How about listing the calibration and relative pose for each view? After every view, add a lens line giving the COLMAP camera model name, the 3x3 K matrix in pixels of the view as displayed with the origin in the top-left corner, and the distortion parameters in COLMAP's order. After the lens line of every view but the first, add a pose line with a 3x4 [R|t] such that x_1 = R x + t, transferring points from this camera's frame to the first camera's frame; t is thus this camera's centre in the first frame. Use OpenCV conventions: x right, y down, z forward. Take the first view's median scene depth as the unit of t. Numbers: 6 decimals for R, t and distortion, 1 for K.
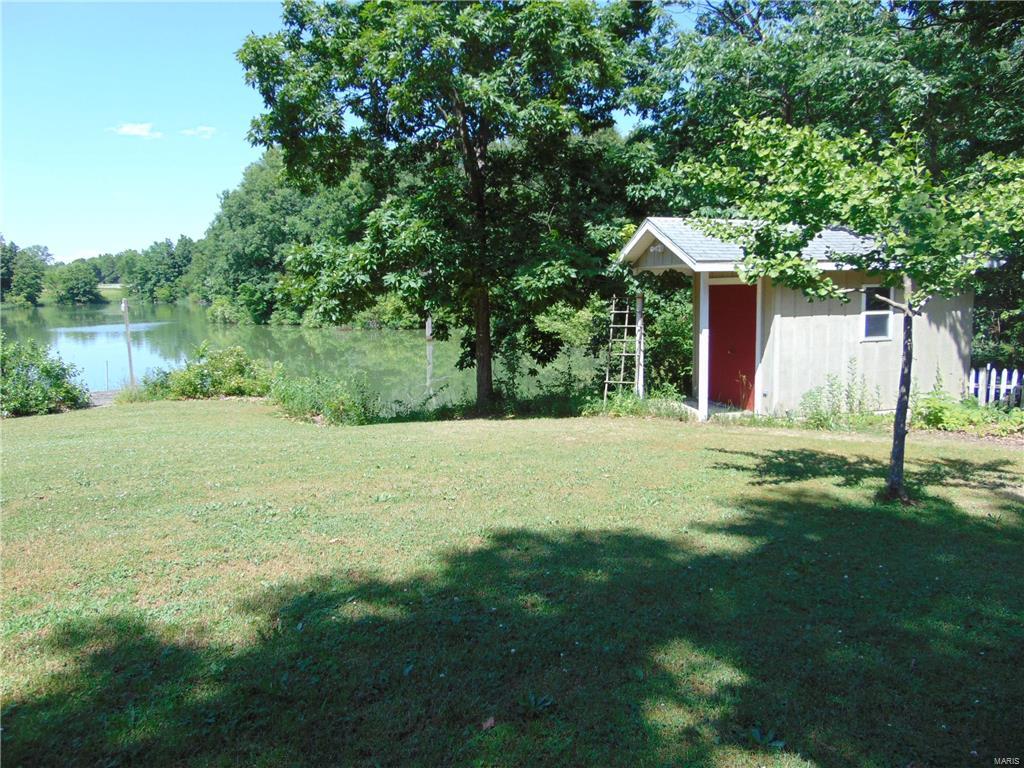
lens RADIAL K [[751.6, 0, 512.4], [0, 751.6, 382.4], [0, 0, 1]] dist [-0.020101, 0.018335]
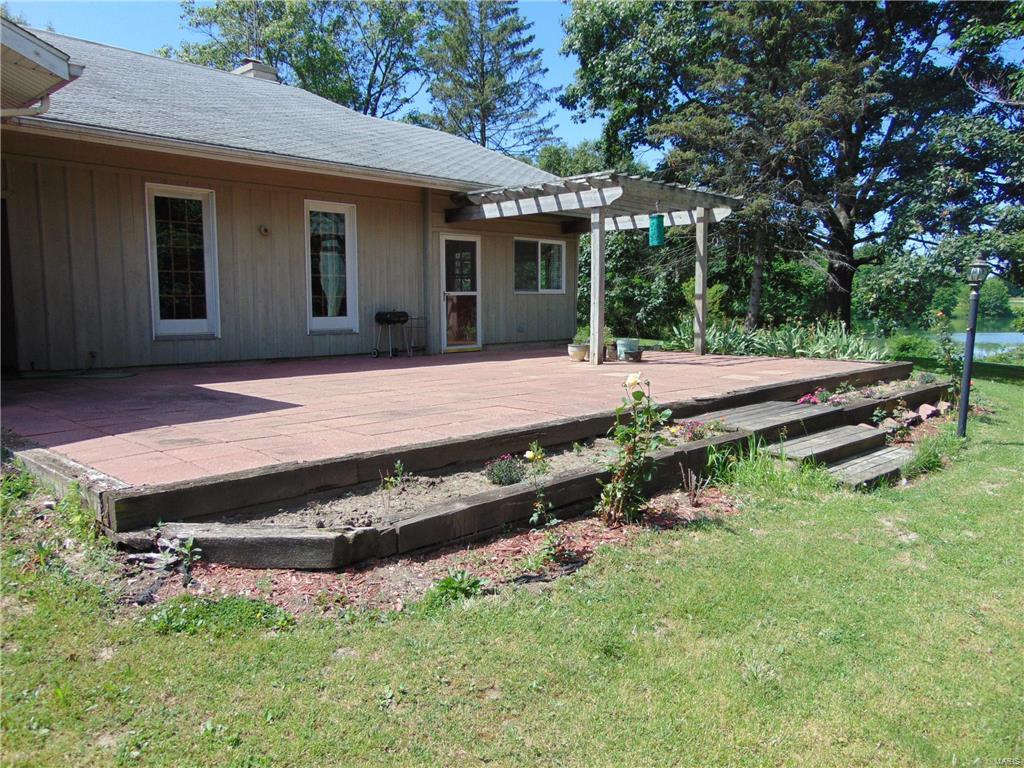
lens RADIAL K [[751.6, 0, 509.3], [0, 751.6, 381.3], [0, 0, 1]] dist [-0.020101, 0.018335]
pose [[0.458250, 0.110876, -0.881880, 0.086498], [-0.124371, 0.990426, 0.059896, 0.011349], [0.880079, 0.082233, 0.467653, -0.139838]]
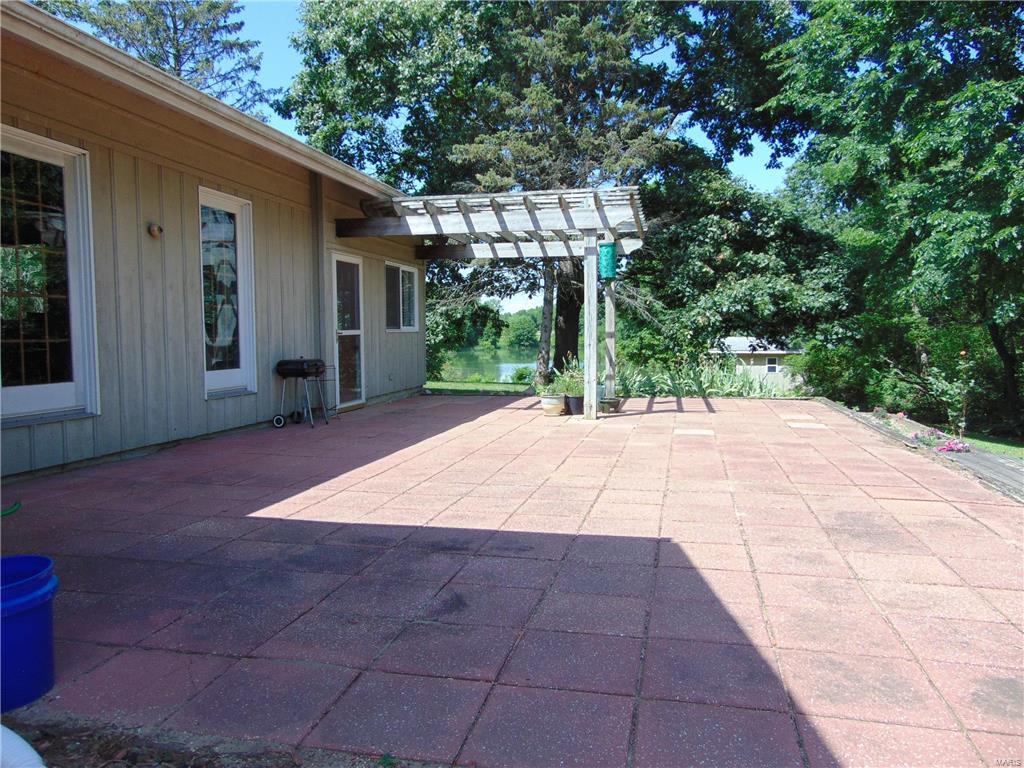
lens RADIAL K [[751.6, 0, 510.8], [0, 751.6, 391.2], [0, 0, 1]] dist [-0.020101, 0.018335]
pose [[0.863408, 0.049530, -0.502069, 0.068406], [-0.074370, 0.996793, -0.029558, 0.012277], [0.498995, 0.062859, 0.864322, -0.147101]]
